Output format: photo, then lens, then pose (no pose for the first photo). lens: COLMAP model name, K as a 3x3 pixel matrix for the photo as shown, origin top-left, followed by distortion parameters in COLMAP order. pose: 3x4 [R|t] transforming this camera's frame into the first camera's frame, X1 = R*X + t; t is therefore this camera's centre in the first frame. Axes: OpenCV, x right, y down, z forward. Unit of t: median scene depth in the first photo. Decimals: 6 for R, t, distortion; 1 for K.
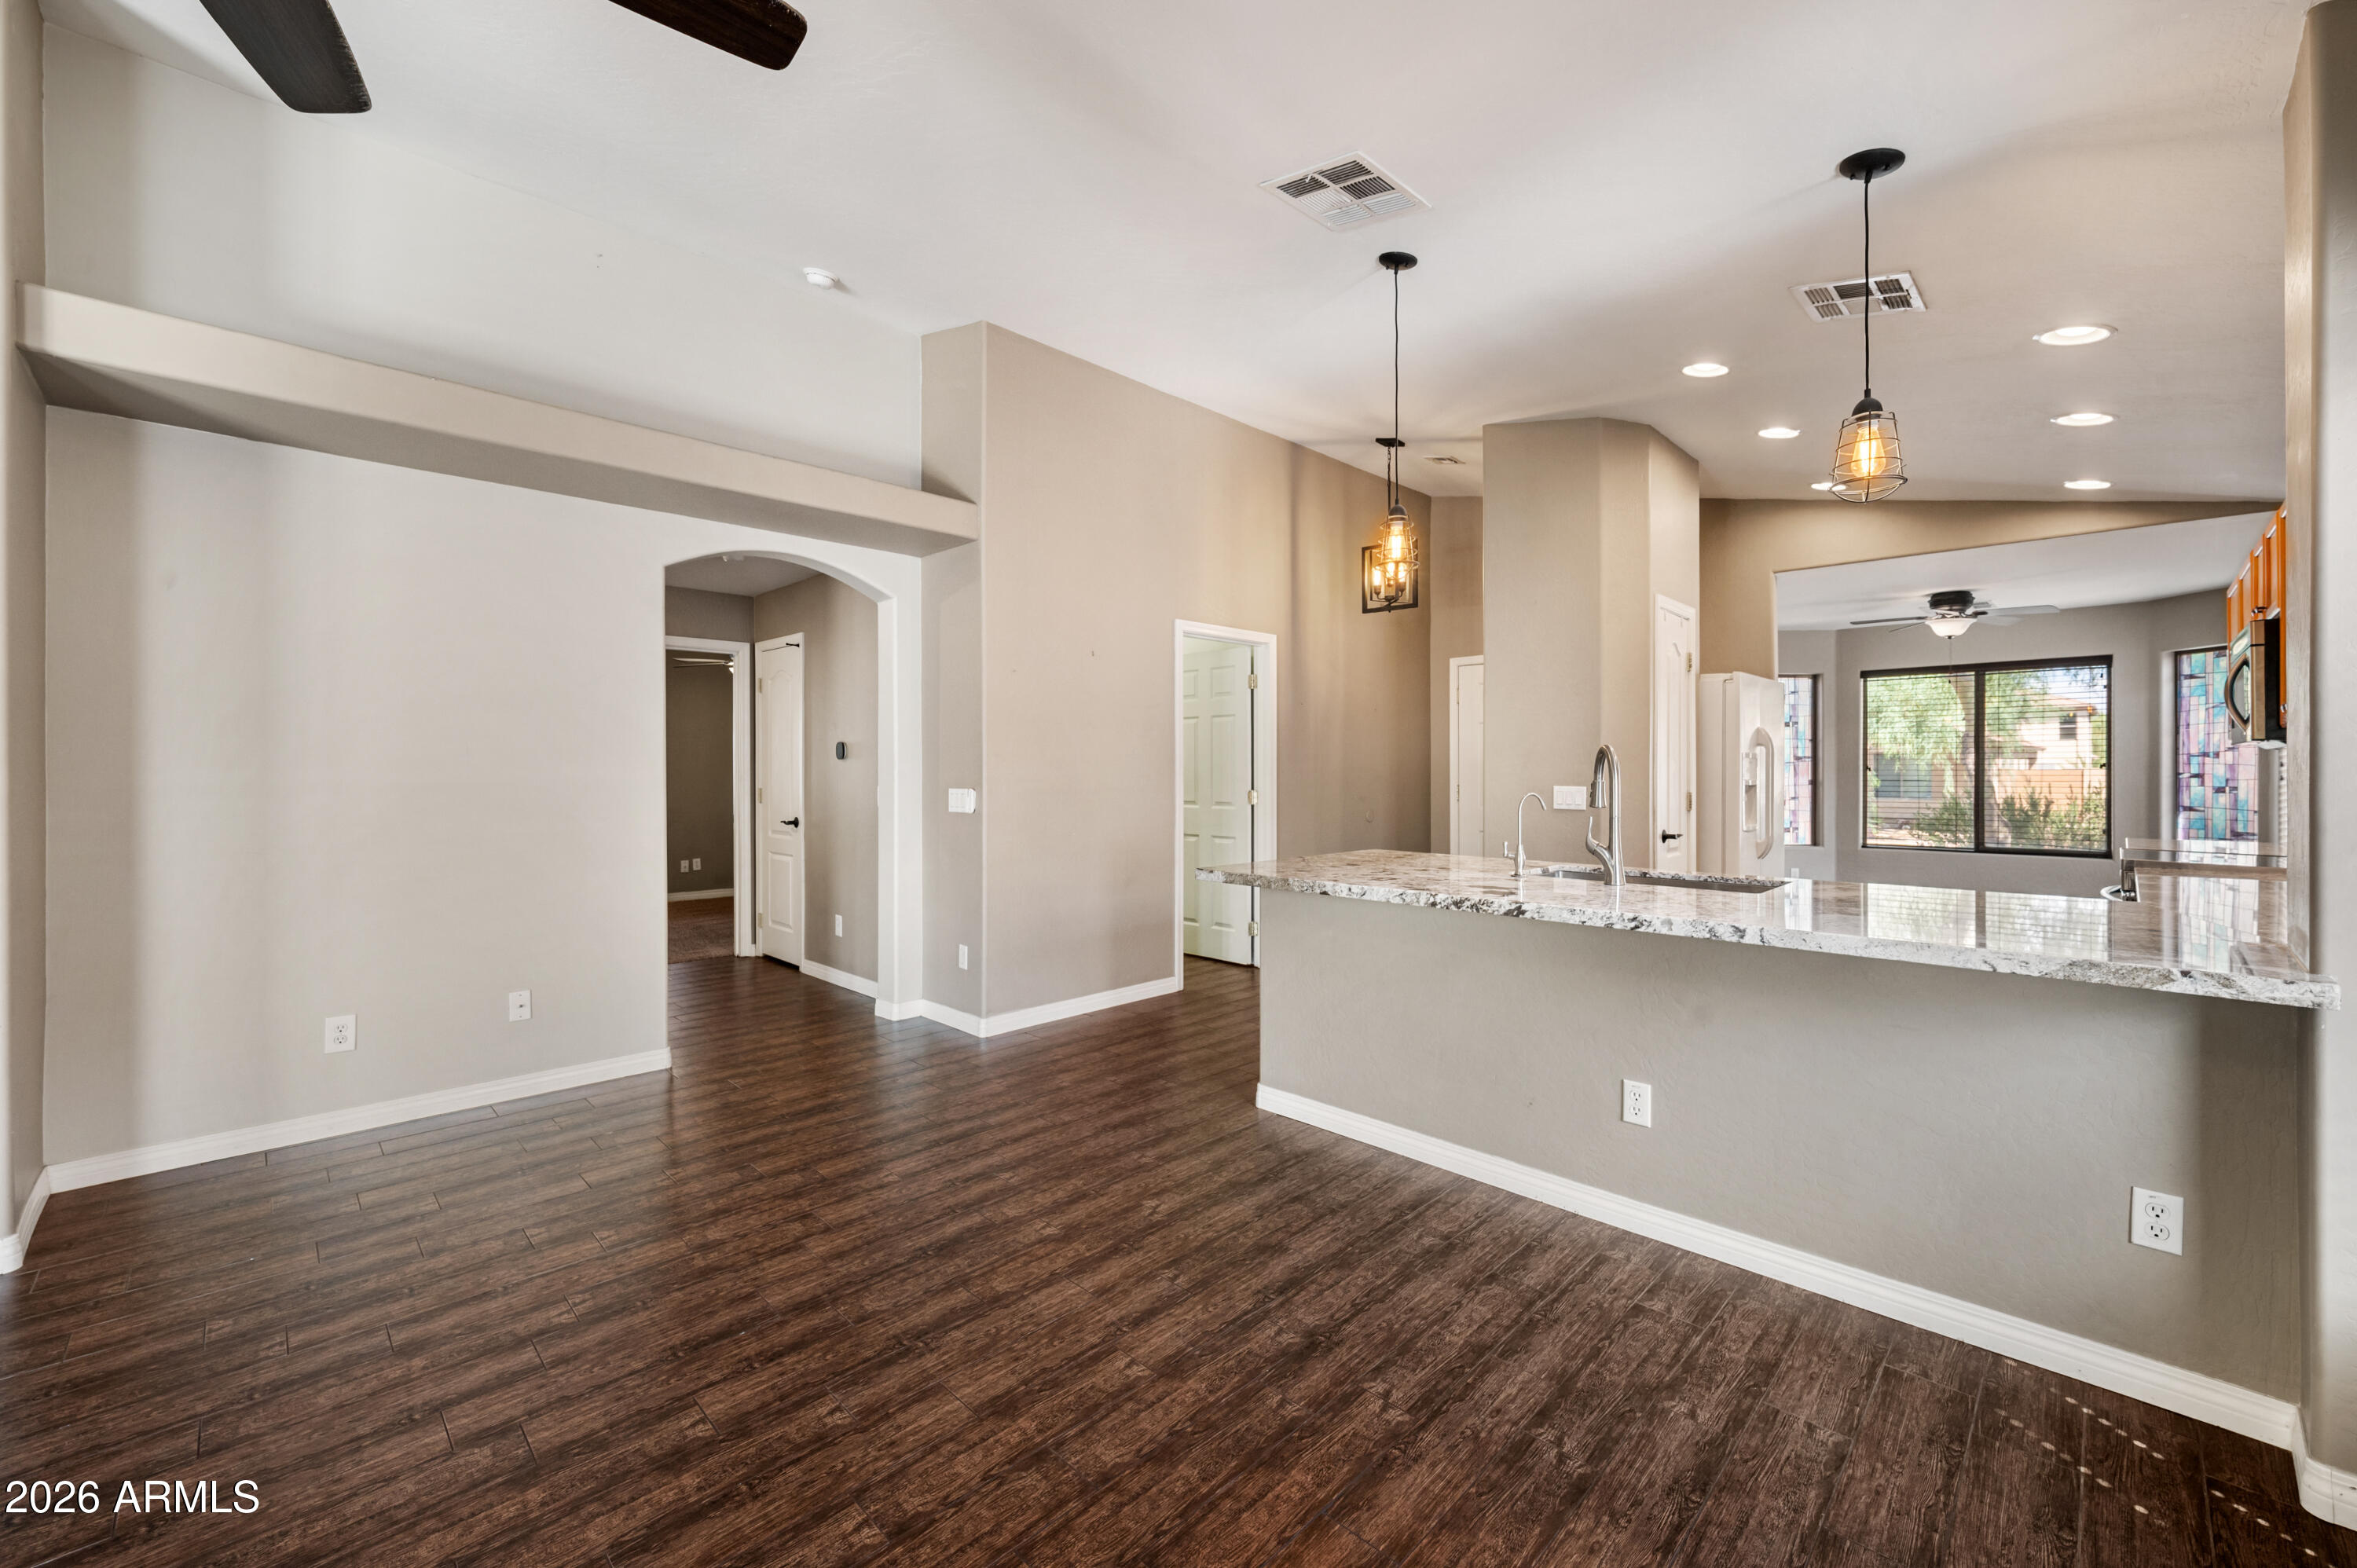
lens RADIAL K [[933.6, 0, 1175.7], [0, 933.6, 776.0], [0, 0, 1]] dist [-0.006204, 0.003720]
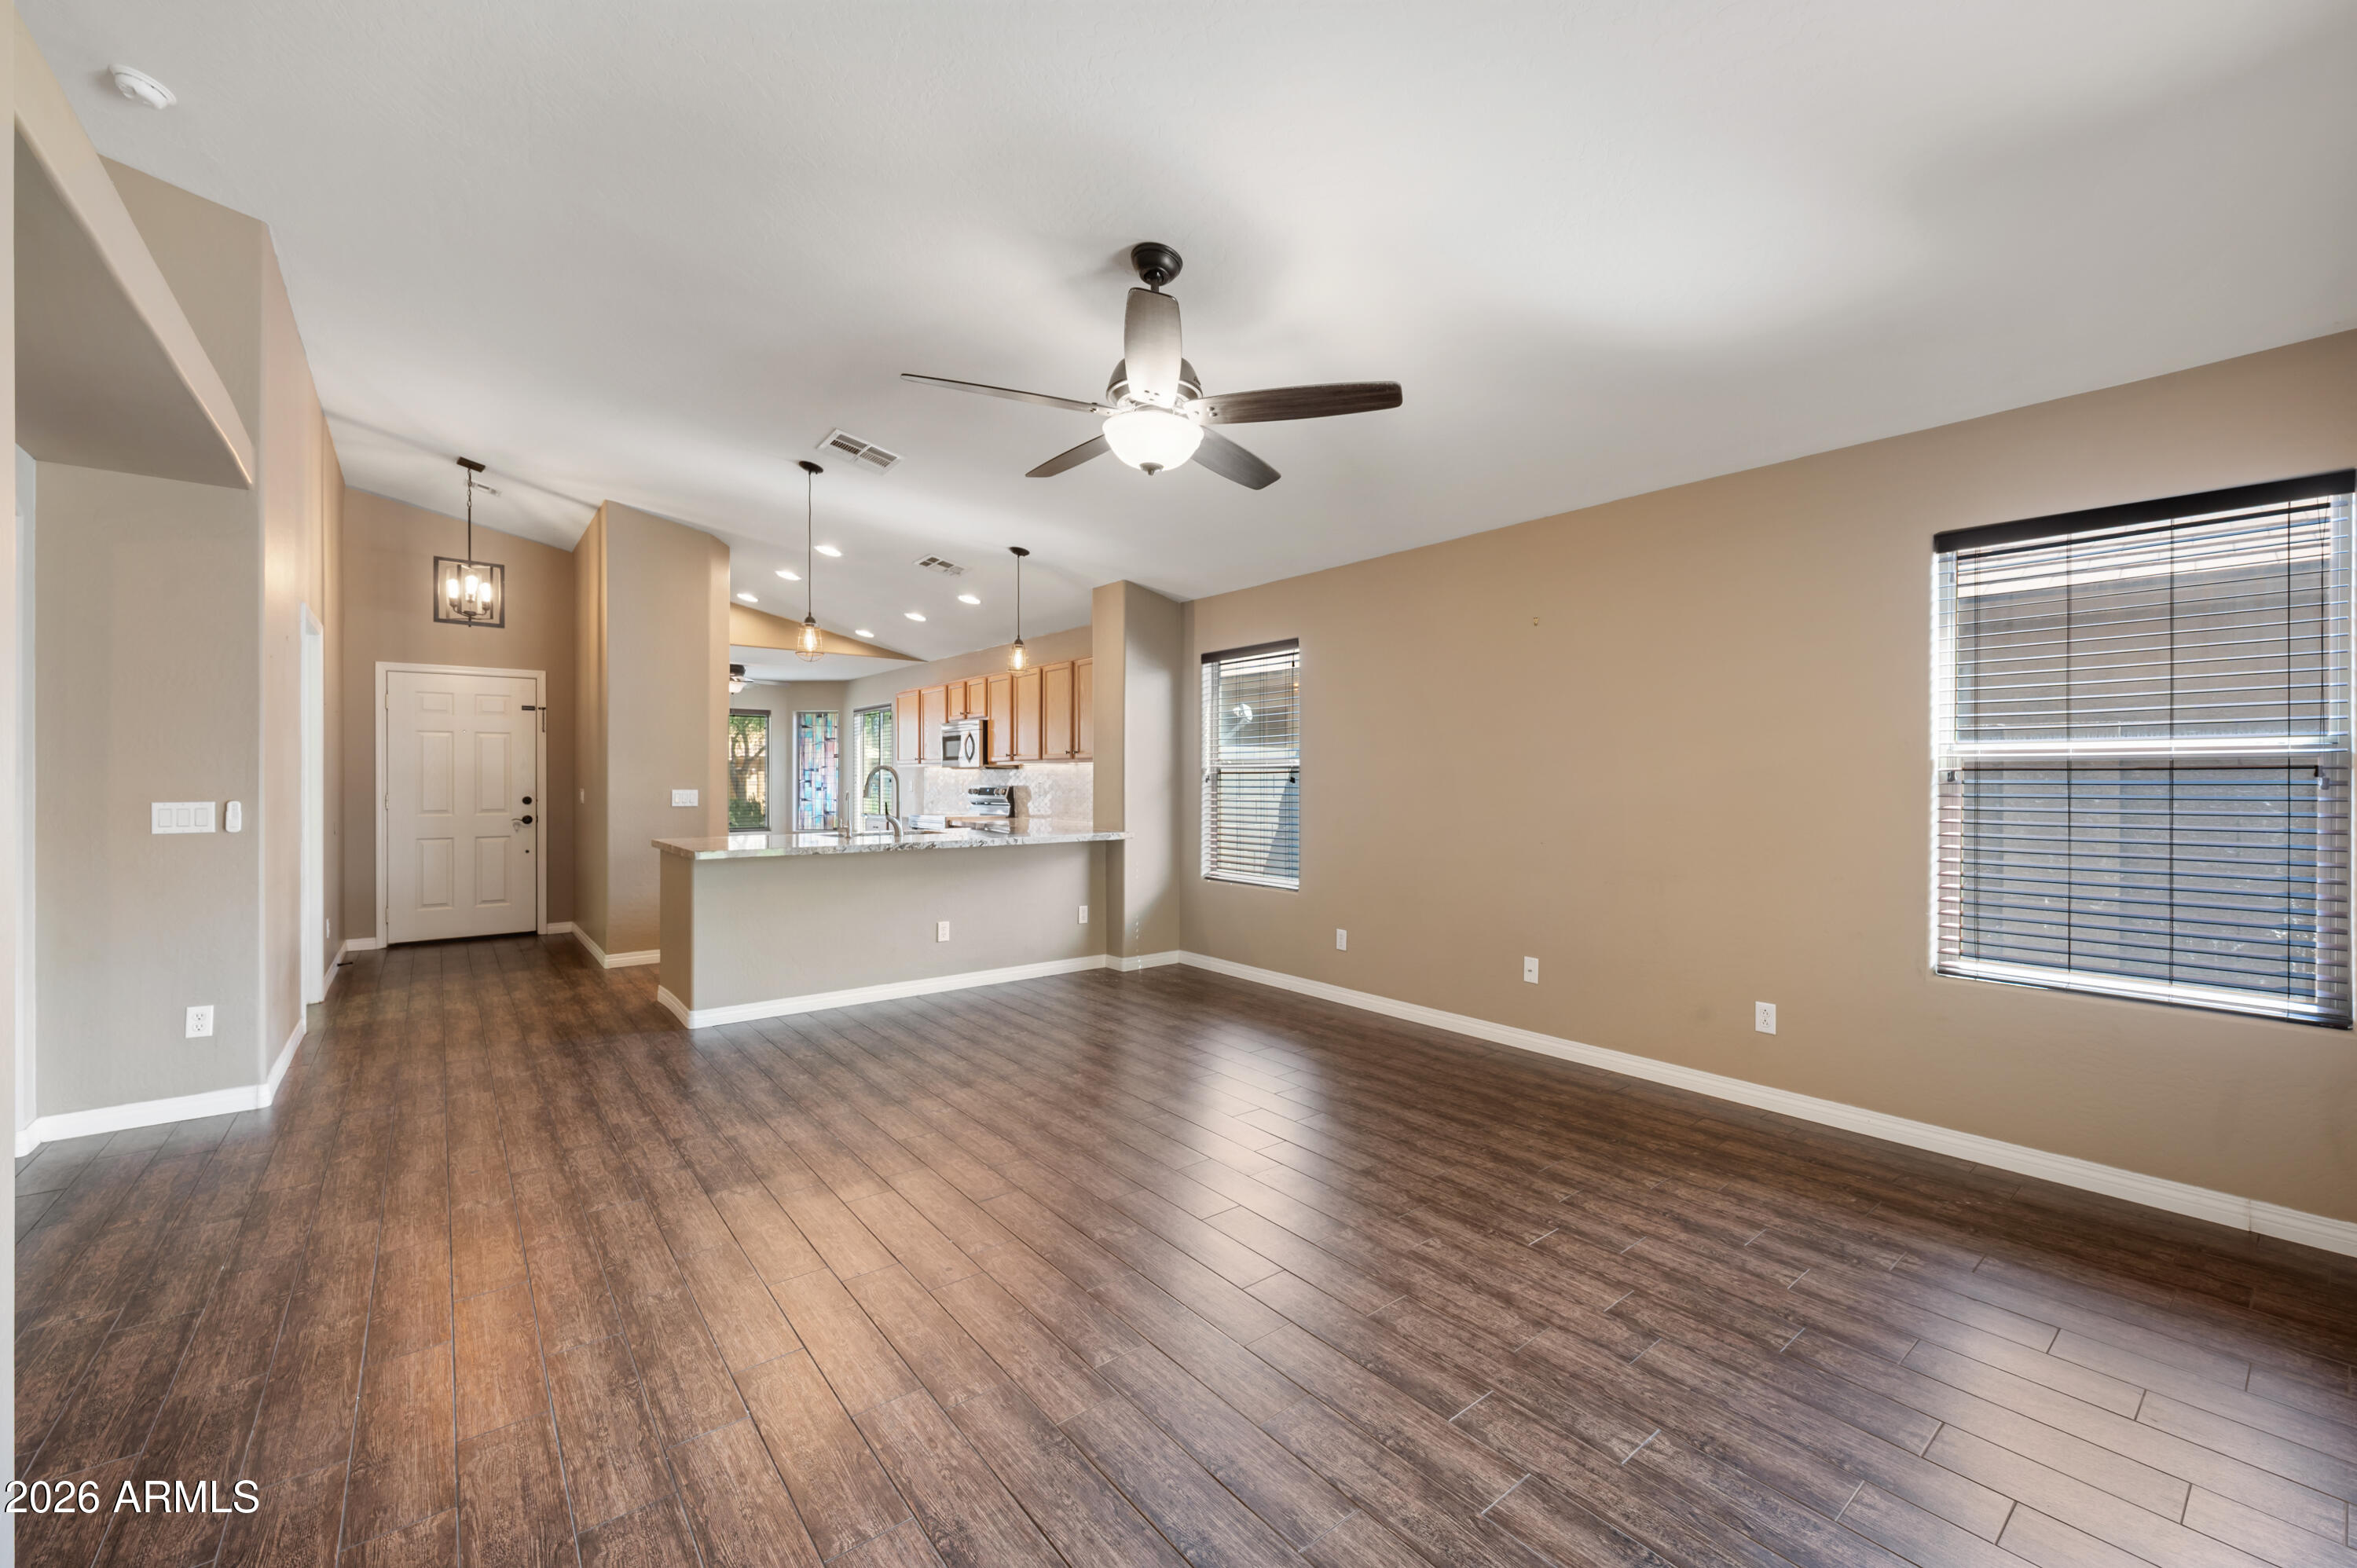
lens RADIAL K [[941.2, 0, 1171.9], [0, 941.2, 777.4], [0, 0, 1]] dist [0.017627, 0.000066]
pose [[0.119397, 0.002213, 0.992844, -1.636139], [0.005828, 0.999979, -0.002930, 0.002748], [-0.992829, 0.006136, 0.119382, 0.211299]]
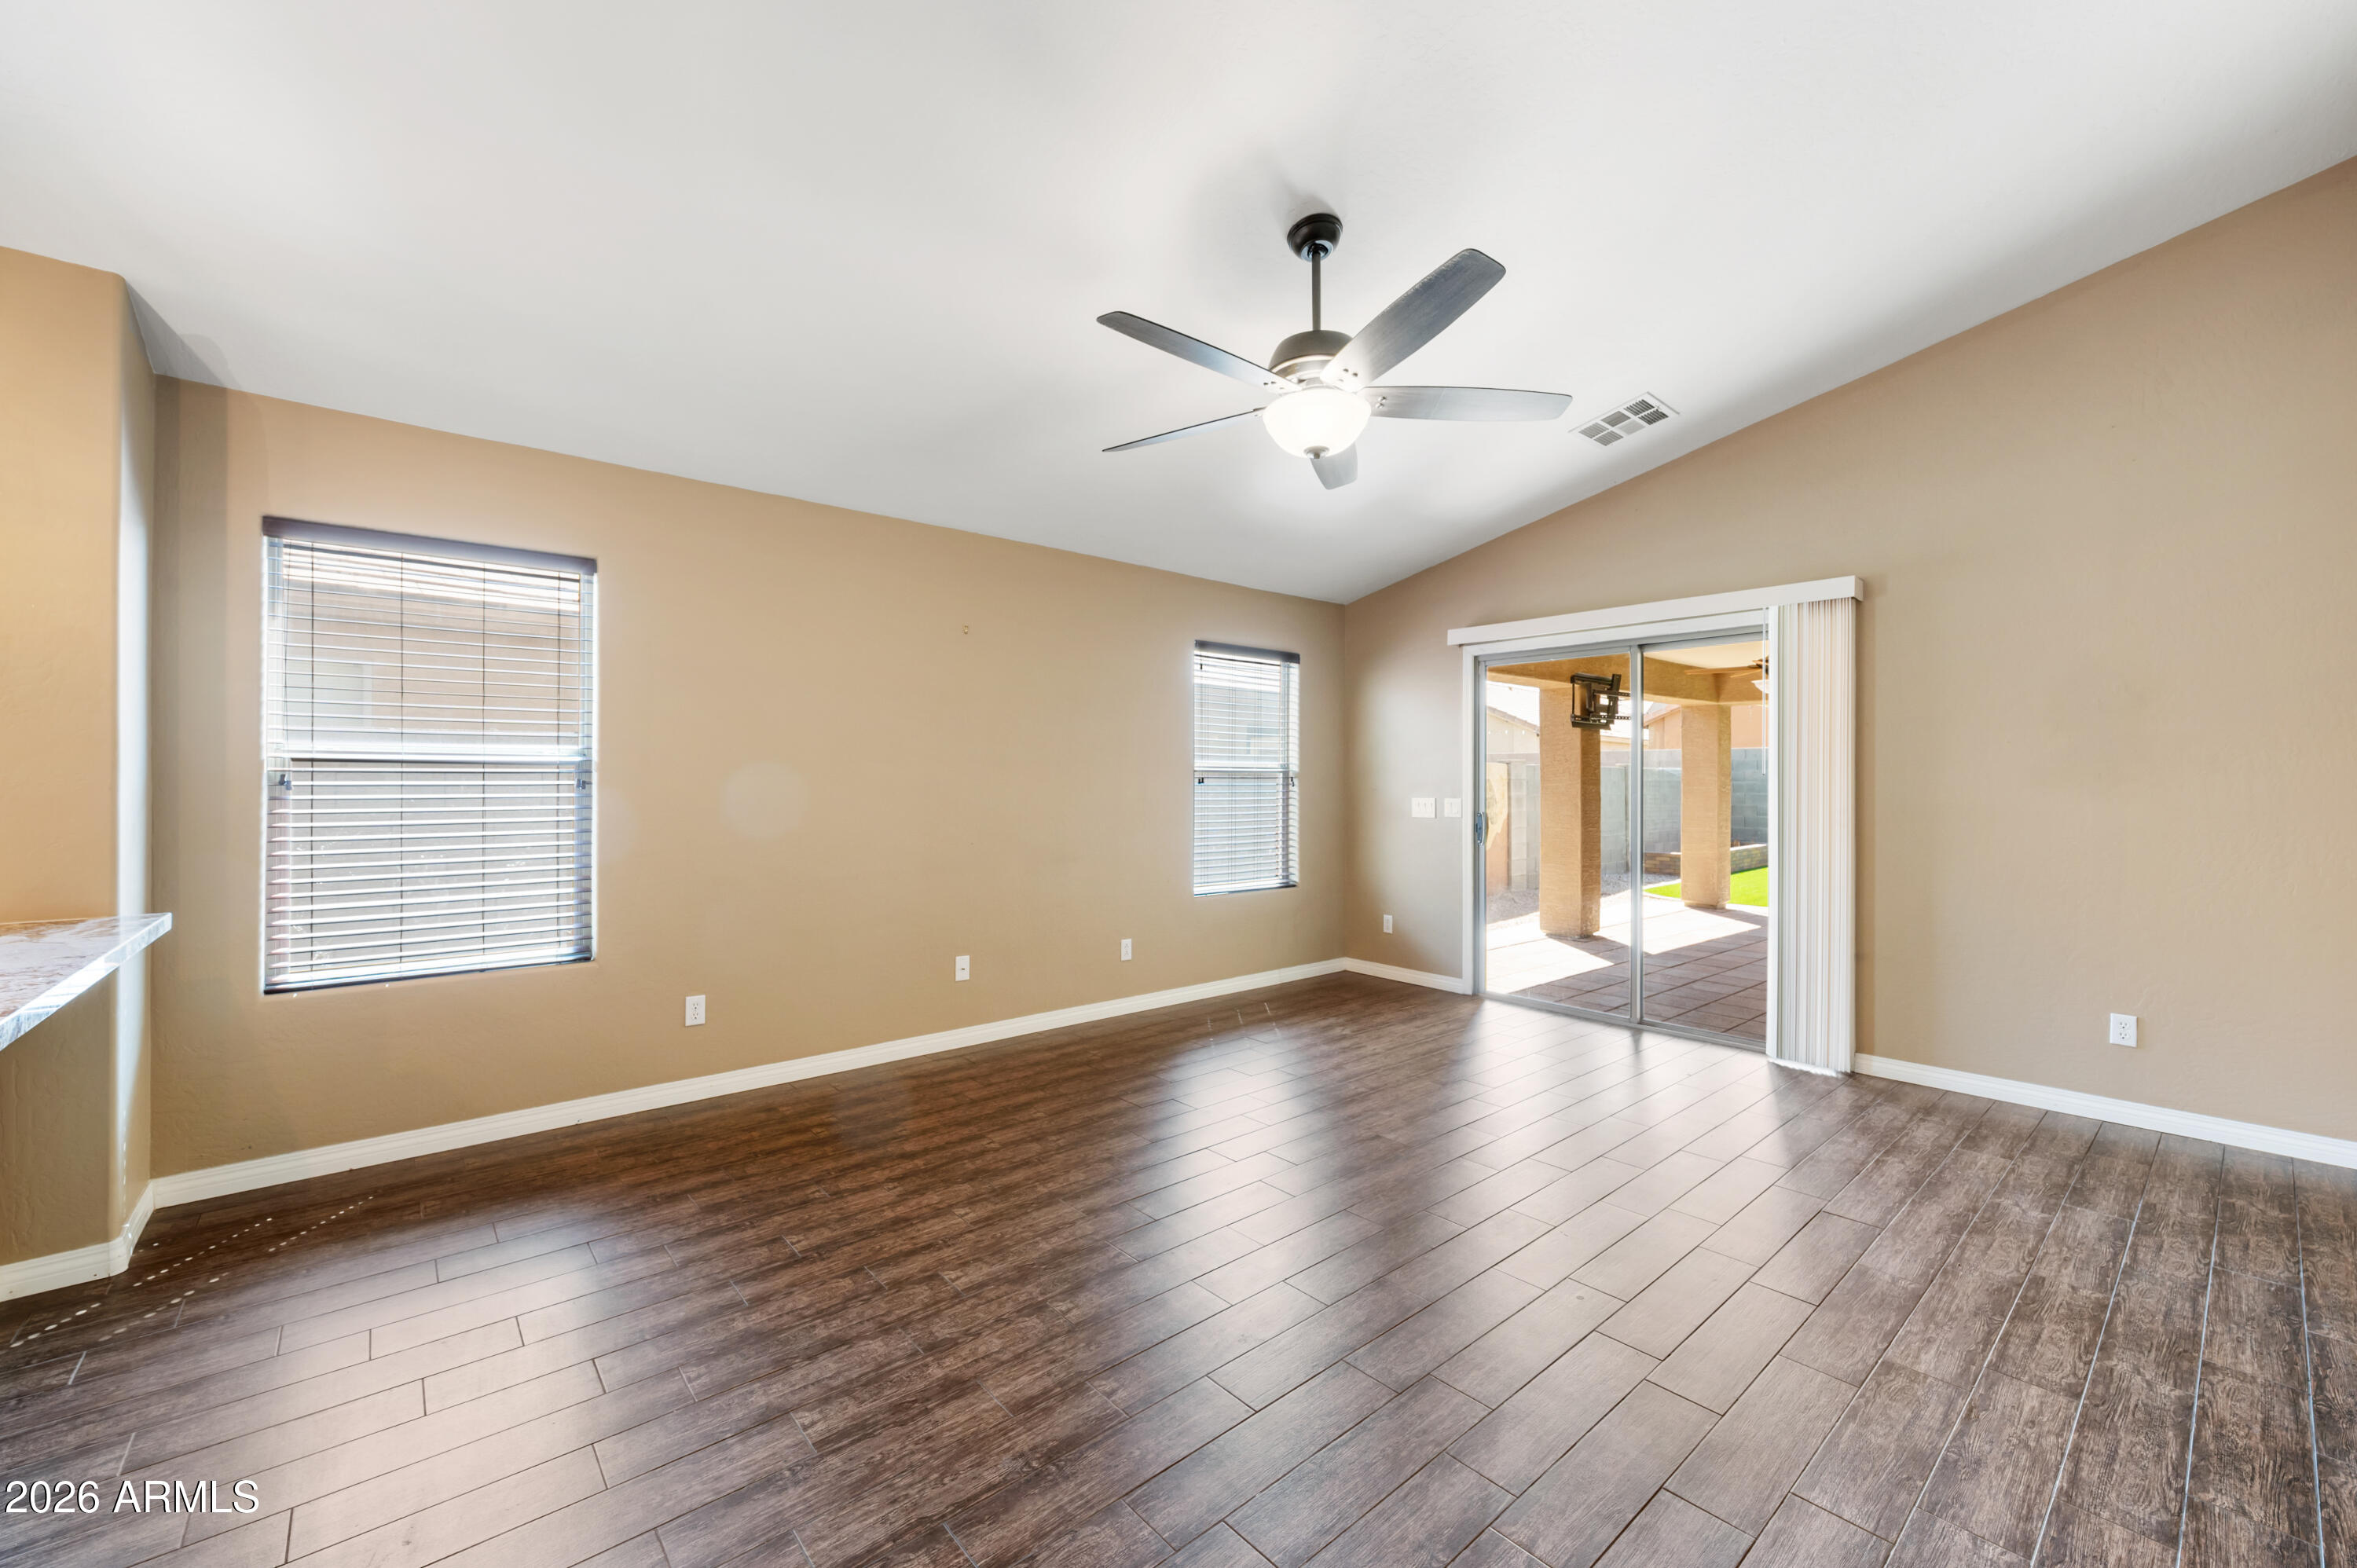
lens RADIAL K [[933.6, 0, 1175.7], [0, 933.6, 776.0], [0, 0, 1]] dist [-0.006204, 0.003720]
pose [[-0.997004, -0.000654, 0.077348, -0.379529], [-0.000647, 1.000000, 0.000113, -0.009807], [-0.077348, 0.000063, -0.997004, 1.492400]]
